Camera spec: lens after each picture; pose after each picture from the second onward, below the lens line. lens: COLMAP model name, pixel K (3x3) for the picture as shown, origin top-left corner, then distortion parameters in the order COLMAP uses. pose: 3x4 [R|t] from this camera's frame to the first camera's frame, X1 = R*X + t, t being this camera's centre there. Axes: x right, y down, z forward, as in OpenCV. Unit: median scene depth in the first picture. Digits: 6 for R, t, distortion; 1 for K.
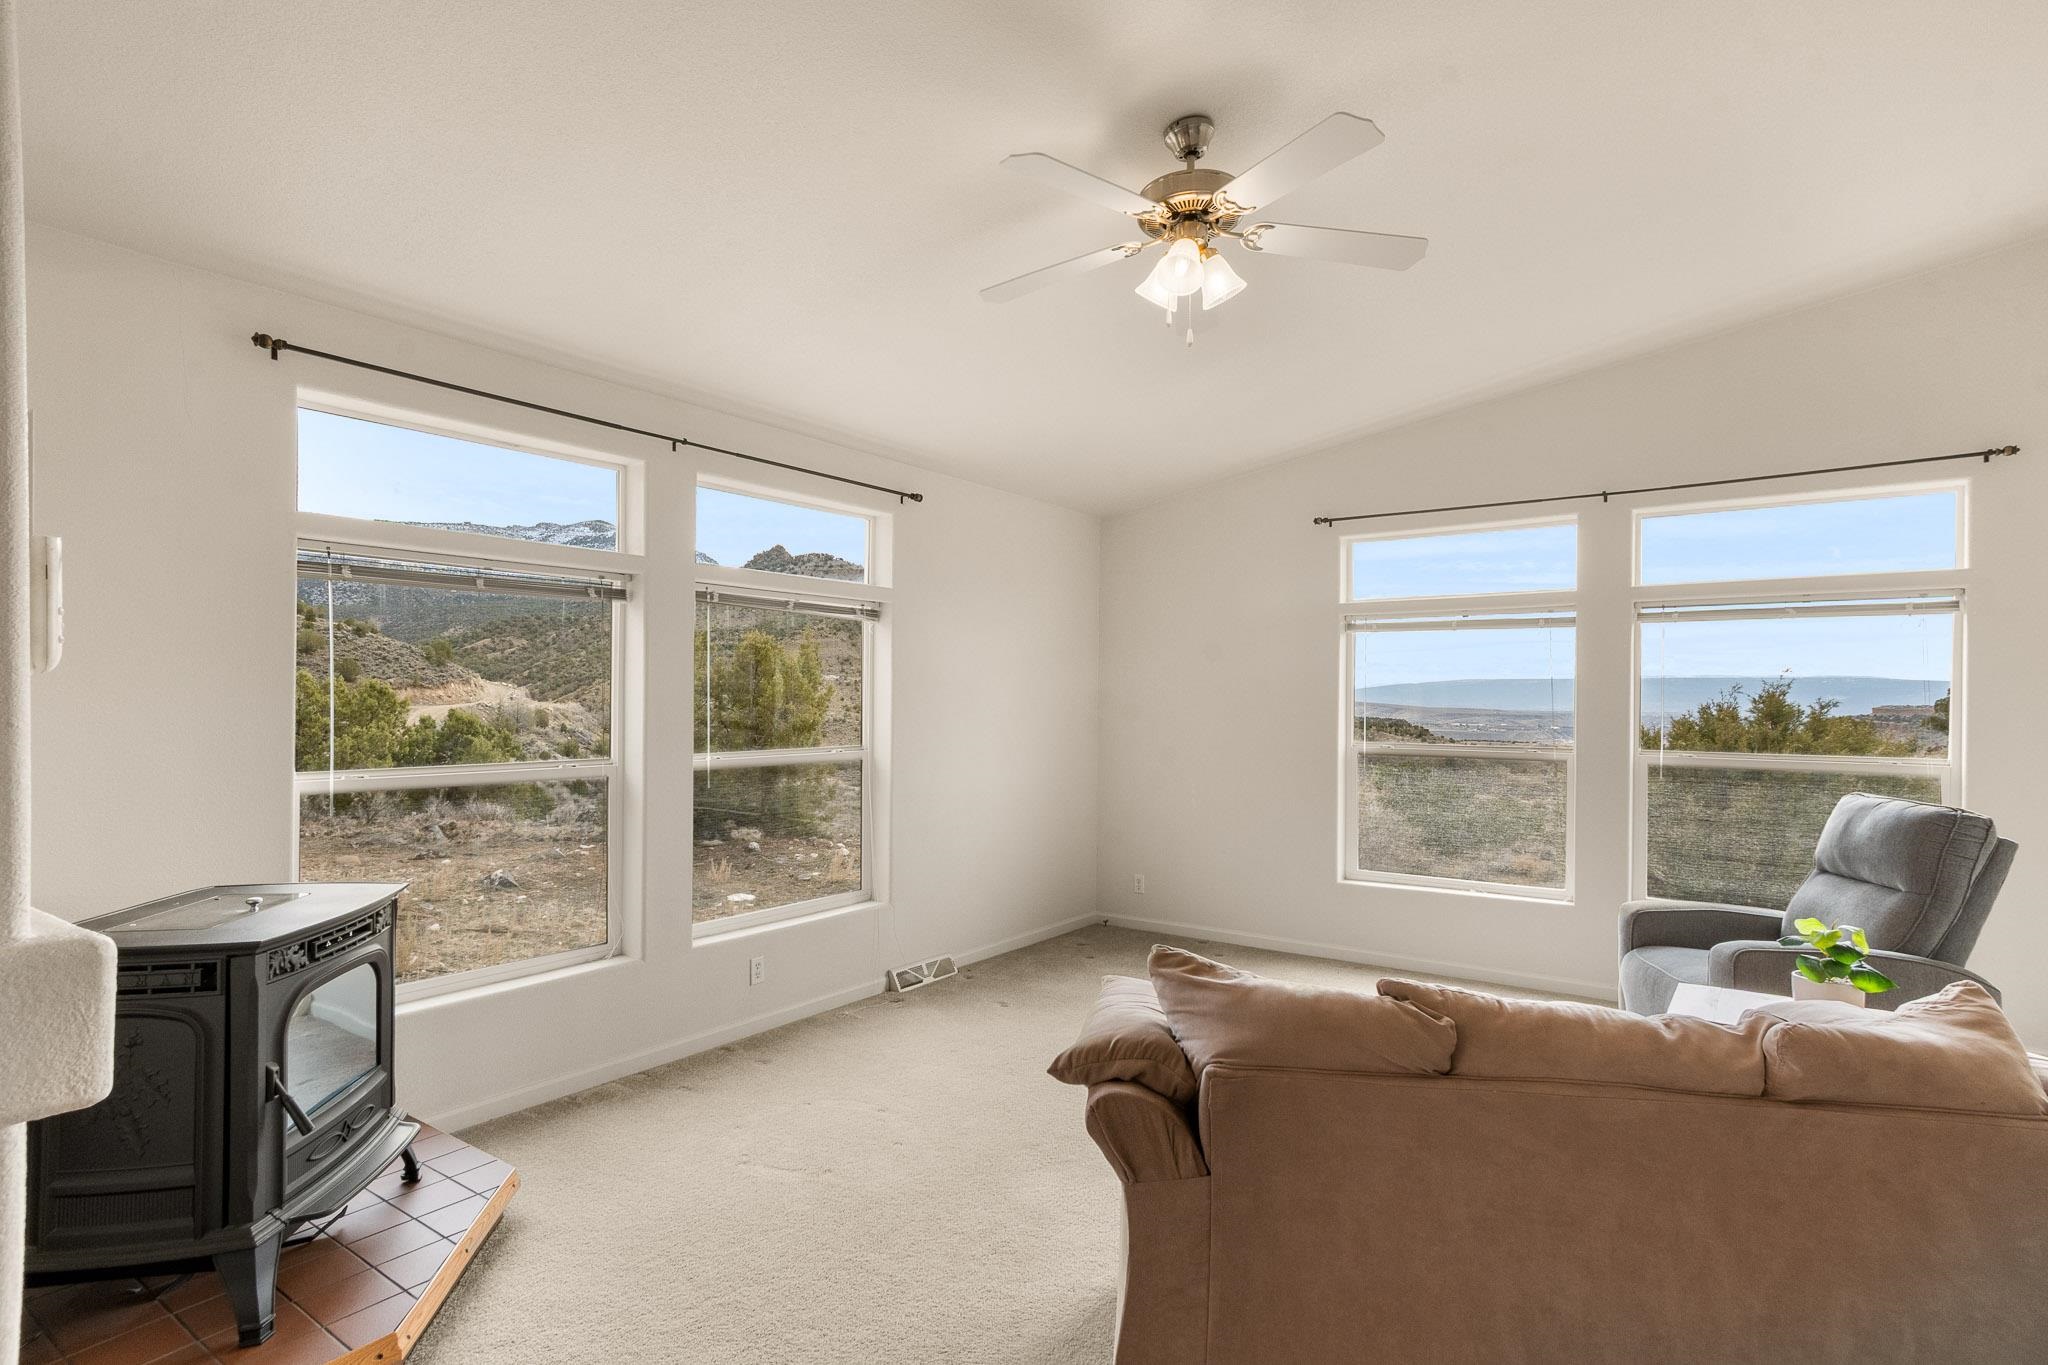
lens RADIAL K [[1047.4, 0, 1012.1], [0, 1047.4, 696.6], [0, 0, 1]] dist [0.004514, 0.008776]
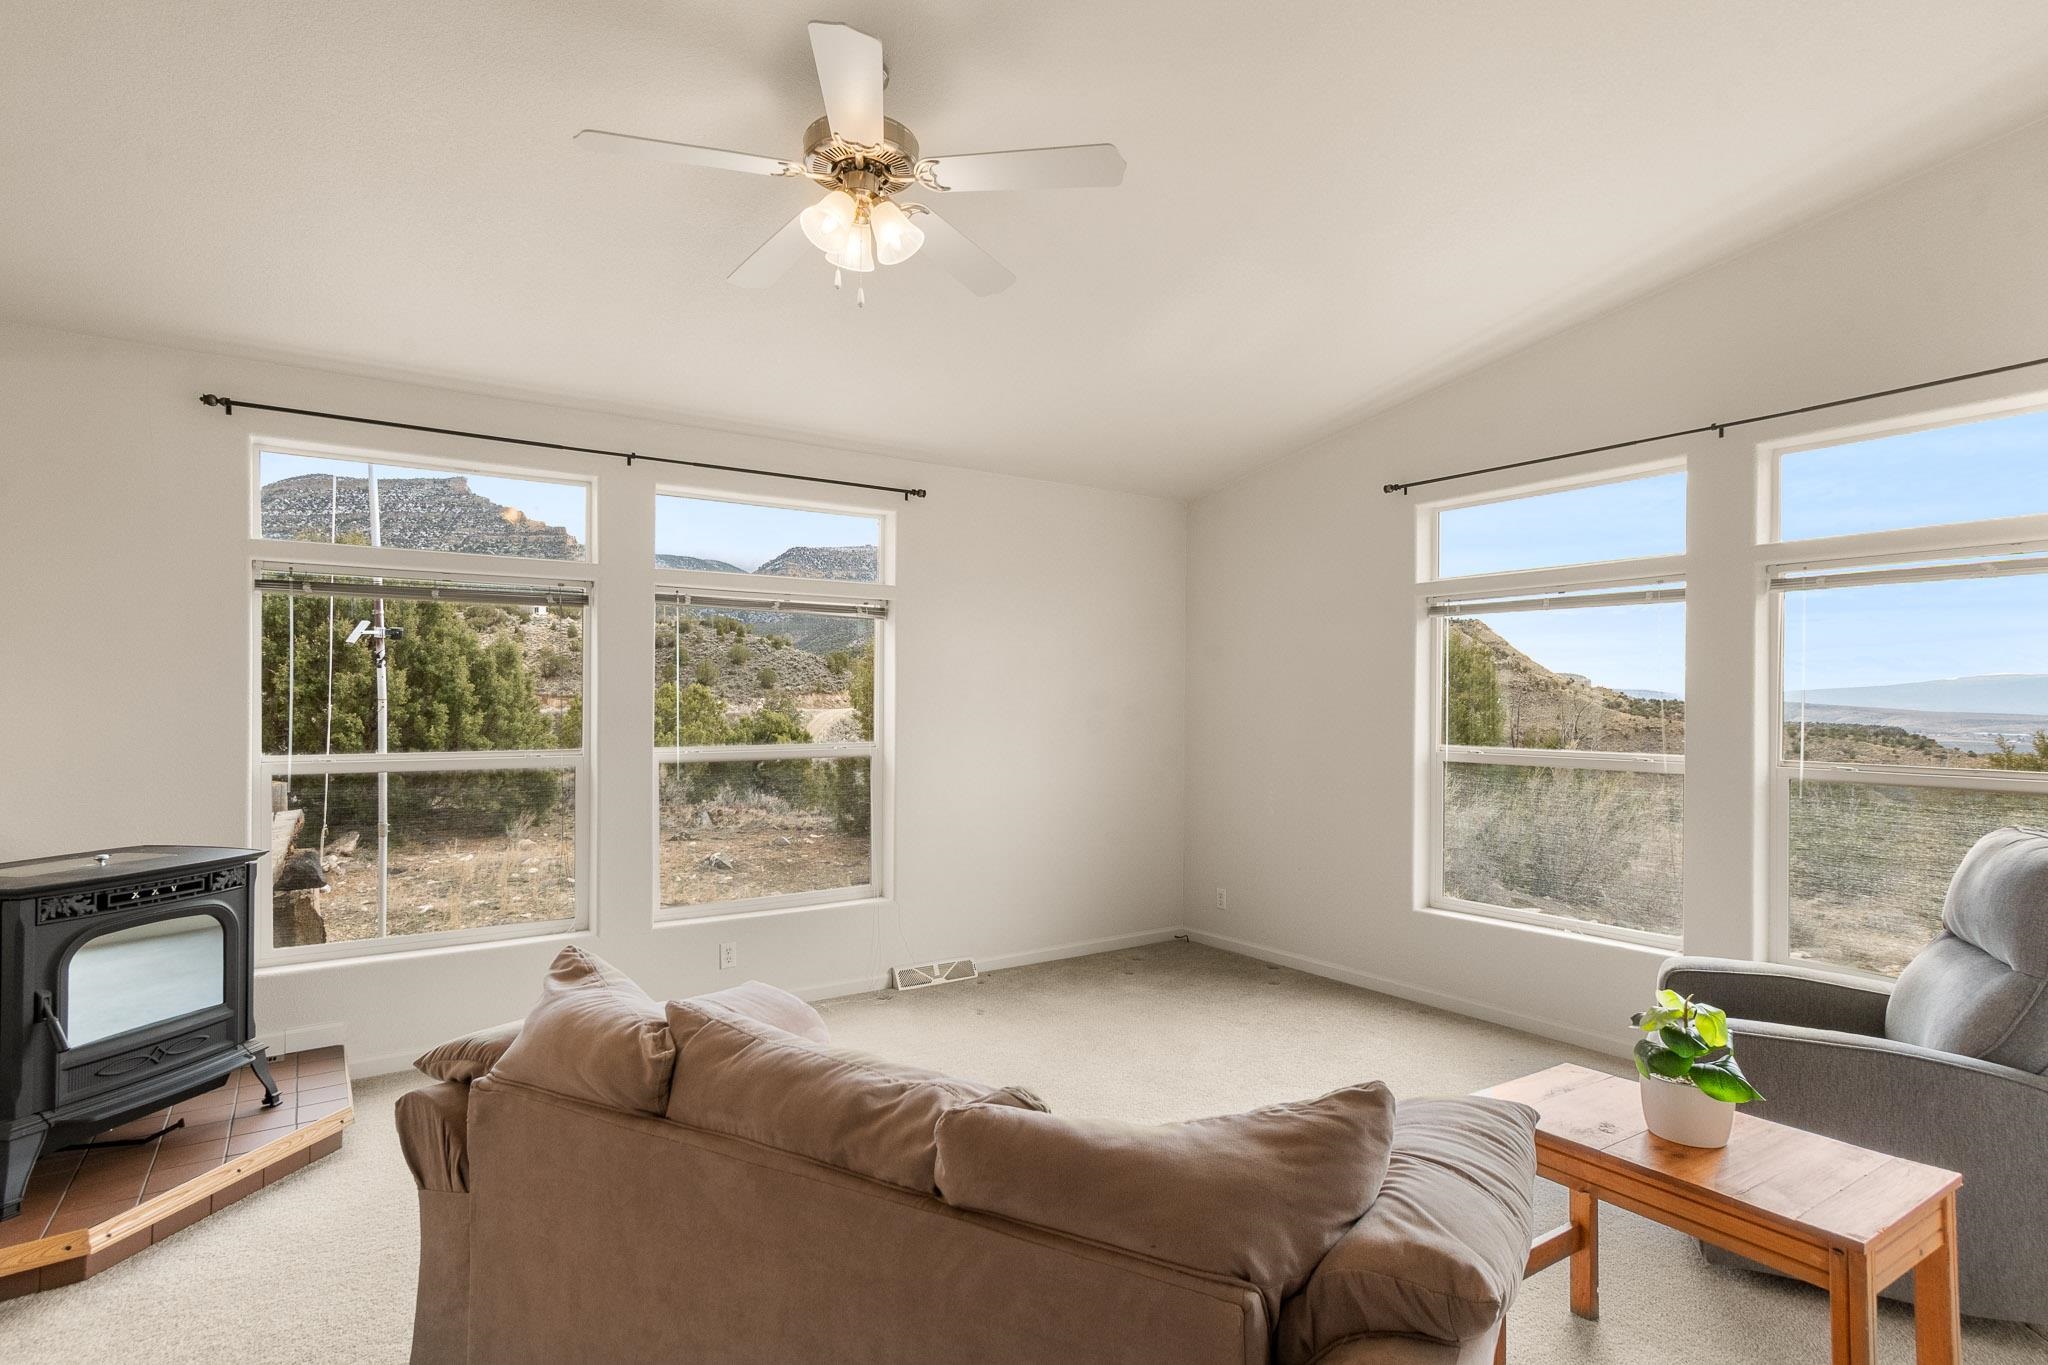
lens RADIAL K [[1047.4, 0, 1010.3], [0, 1047.4, 693.9], [0, 0, 1]] dist [0.004514, 0.008776]
pose [[0.941337, -0.004167, -0.337442, 0.325863], [0.002086, 0.999977, -0.006530, 0.006794], [0.337461, 0.005444, 0.941324, 0.095989]]
